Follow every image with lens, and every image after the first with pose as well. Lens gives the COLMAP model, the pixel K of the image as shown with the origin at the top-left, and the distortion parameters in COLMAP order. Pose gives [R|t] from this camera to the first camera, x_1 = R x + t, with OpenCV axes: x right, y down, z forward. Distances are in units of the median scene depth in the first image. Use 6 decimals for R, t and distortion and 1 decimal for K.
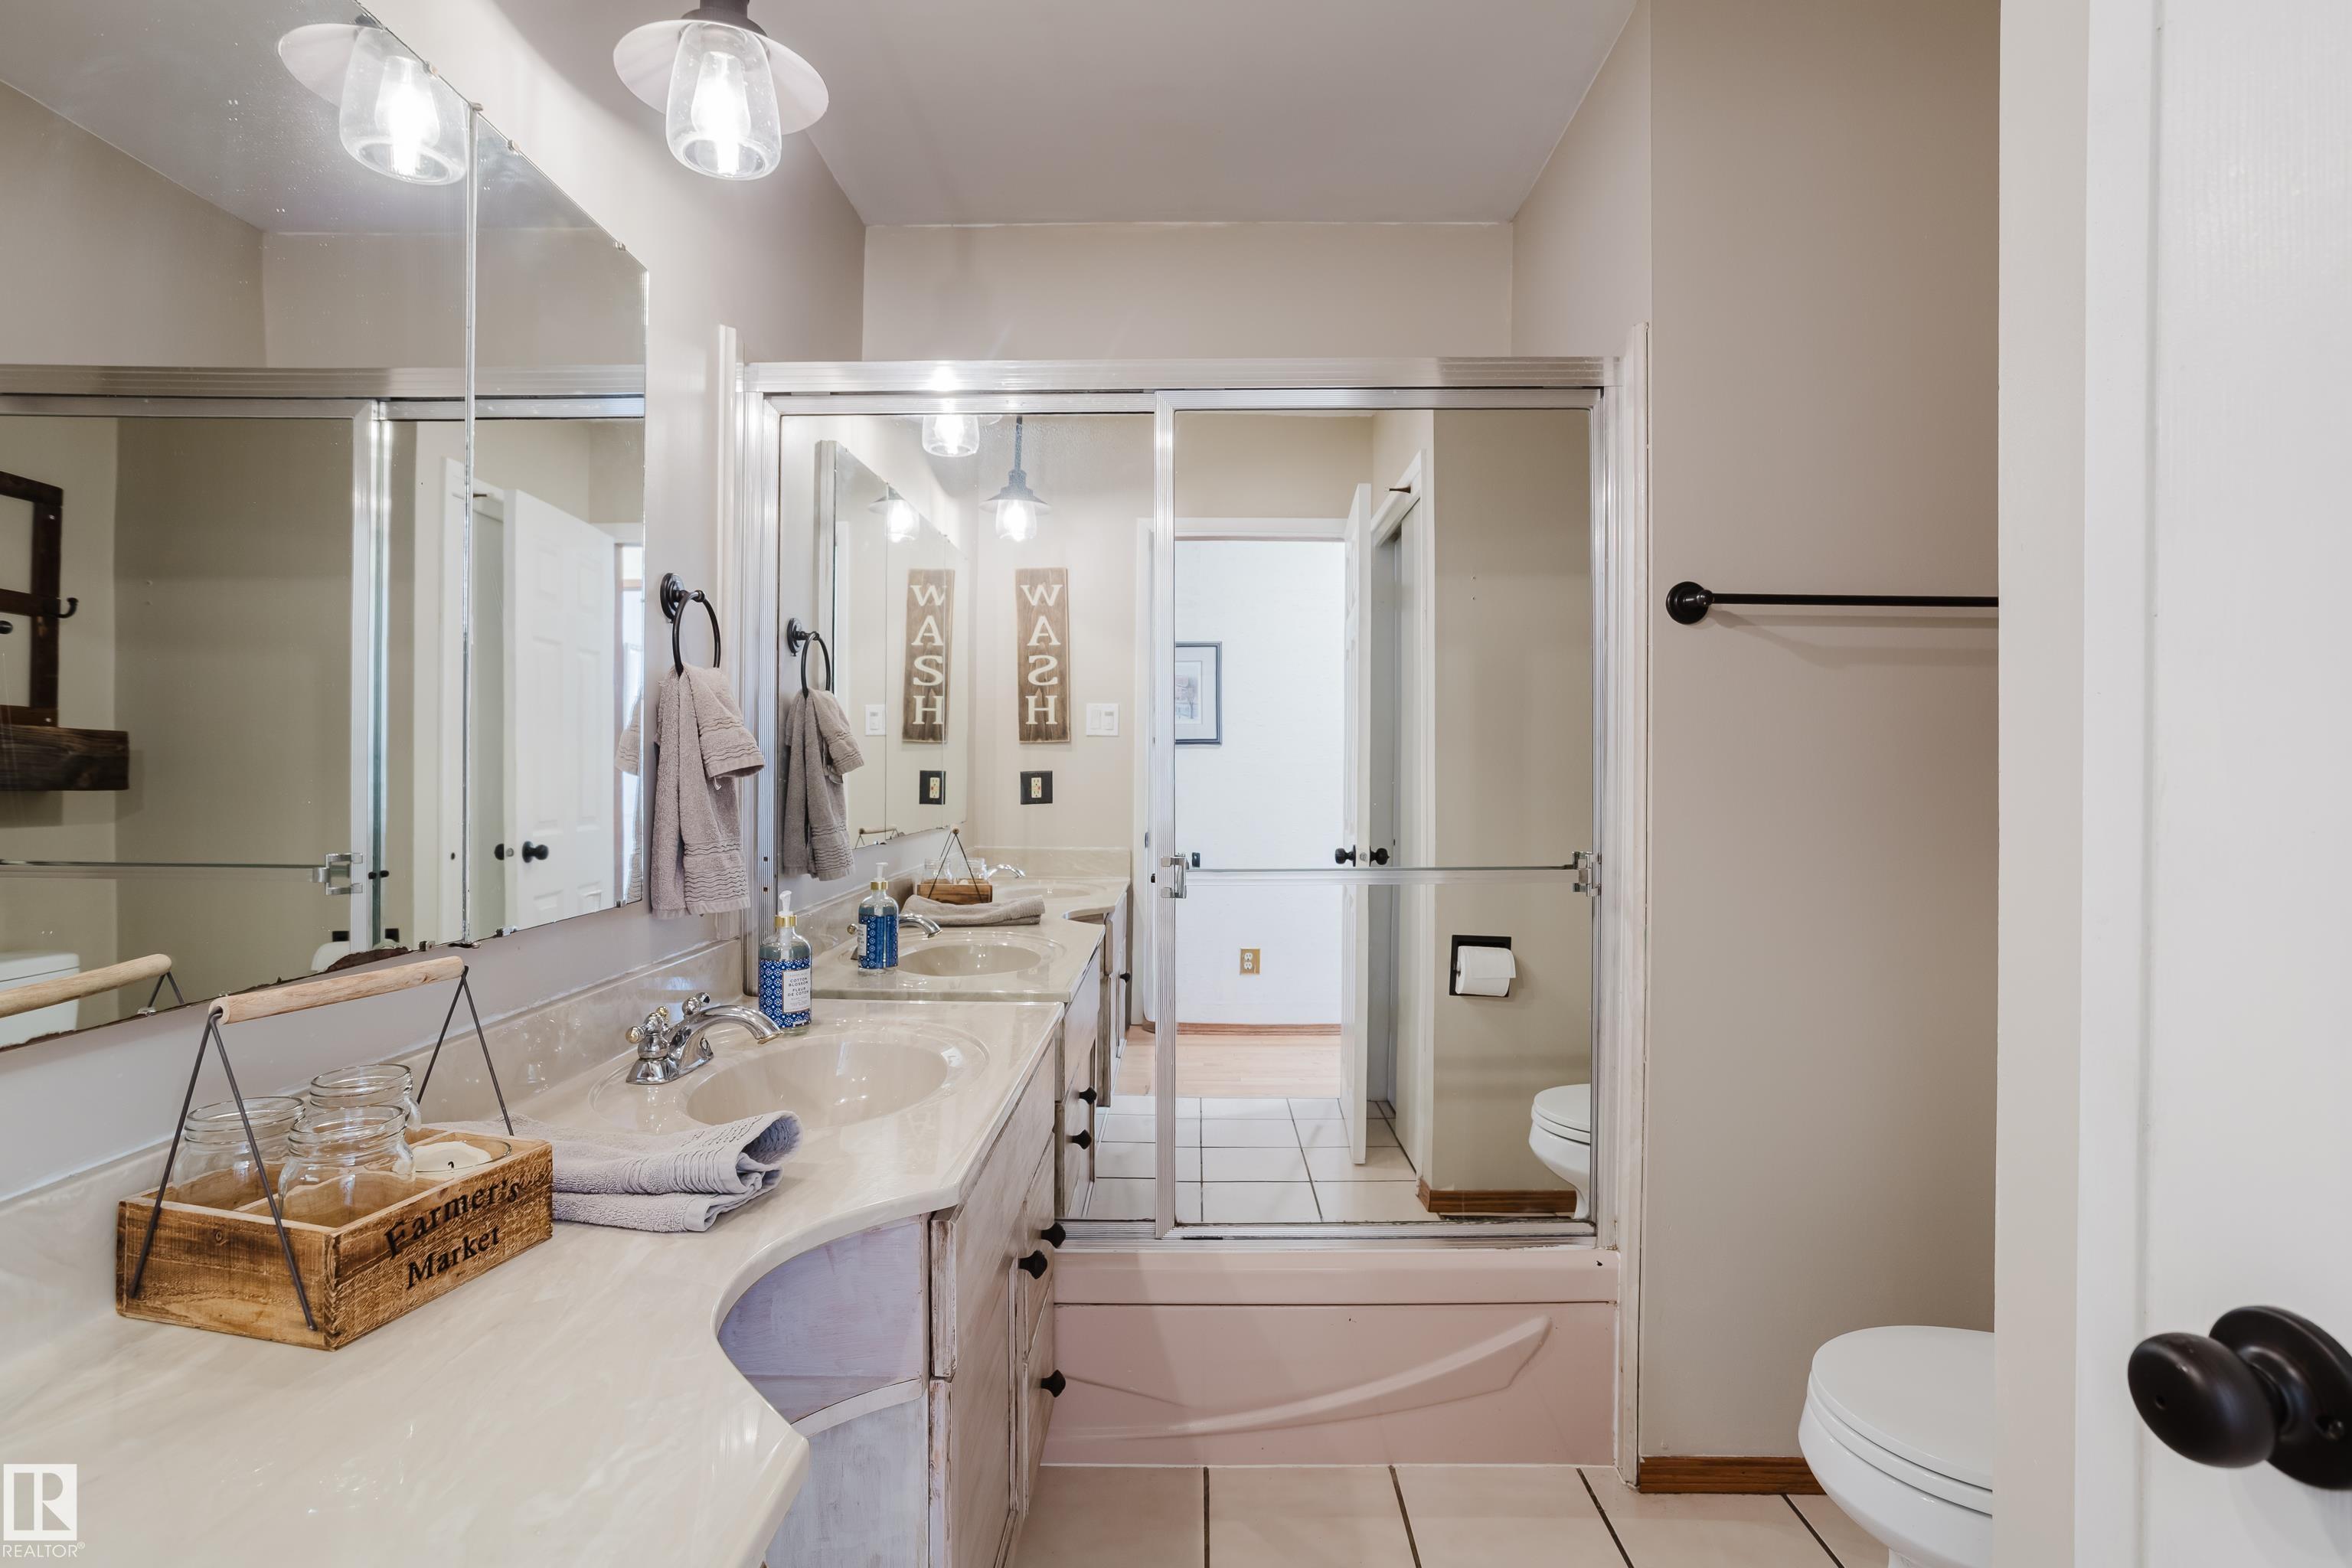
lens RADIAL K [[1168.9, 0, 1193.1], [0, 1168.9, 758.7], [0, 0, 1]] dist [-0.059697, 0.035196]
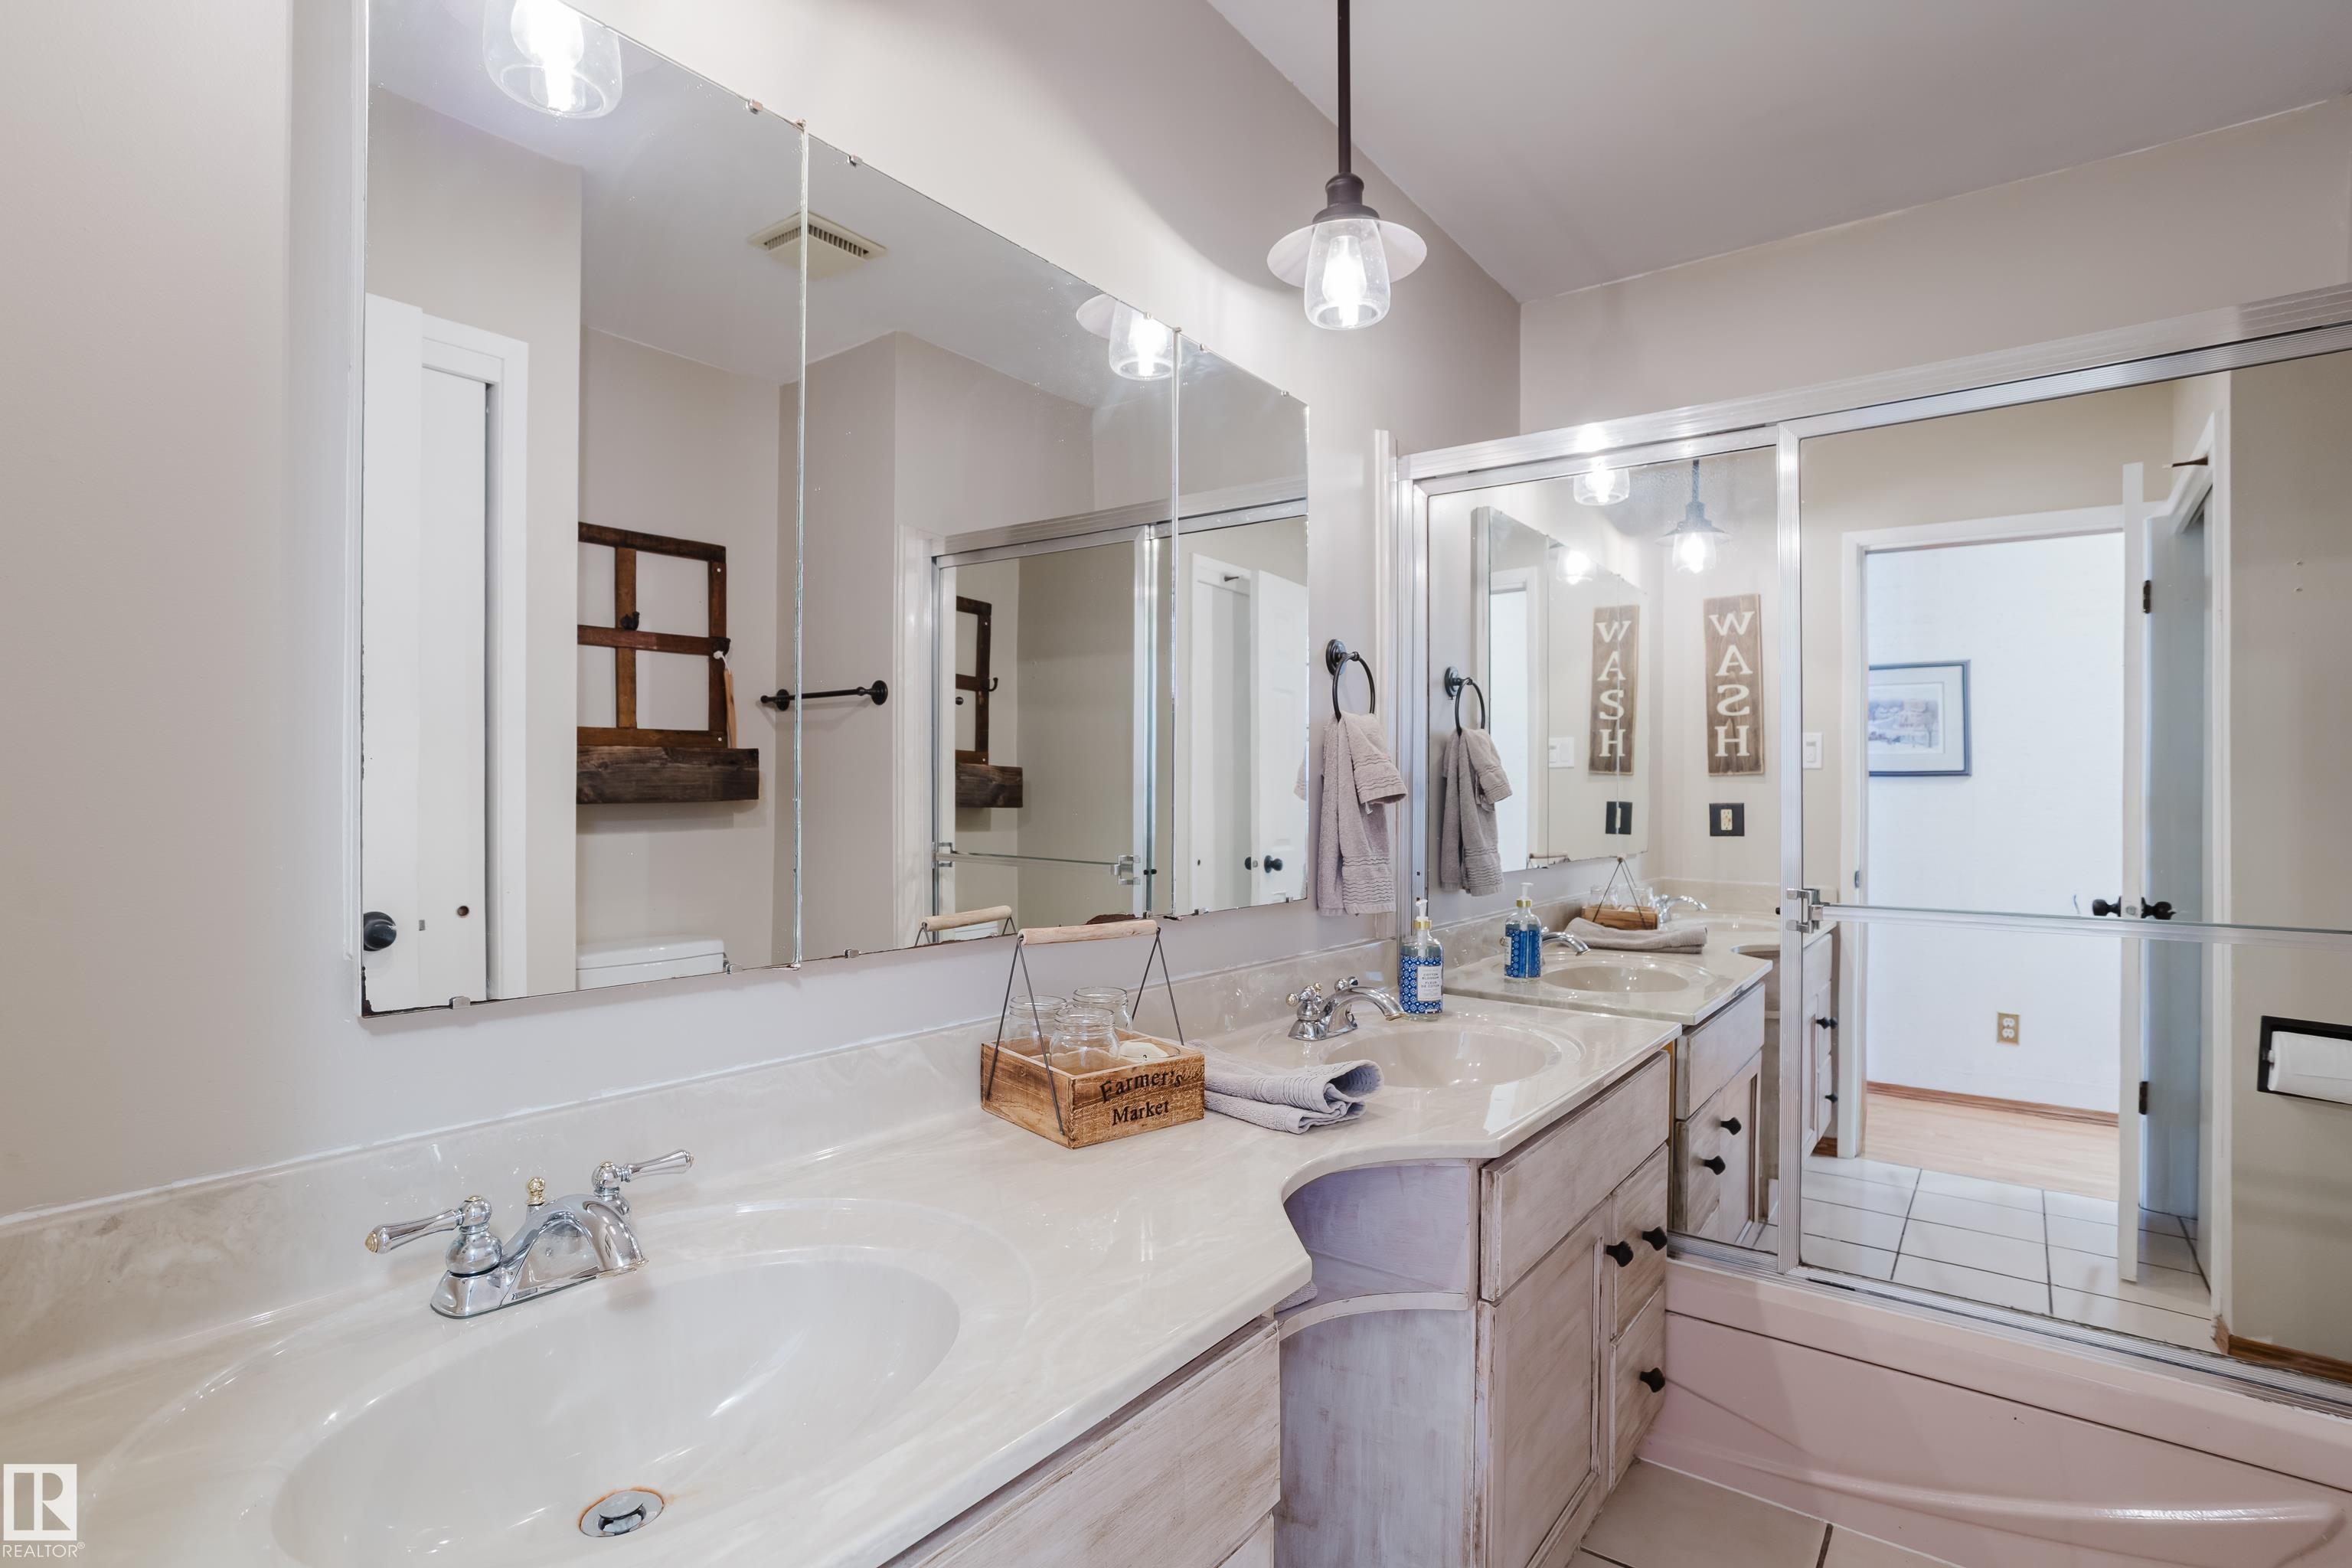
lens RADIAL K [[1138.5, 0, 1180.4], [0, 1138.5, 797.3], [0, 0, 1]] dist [-0.063041, 0.040427]
pose [[0.810108, 0.009652, -0.586201, 0.117167], [-0.005925, 0.999948, 0.008277, 0.000792], [0.586250, -0.003232, 0.810124, -0.081123]]
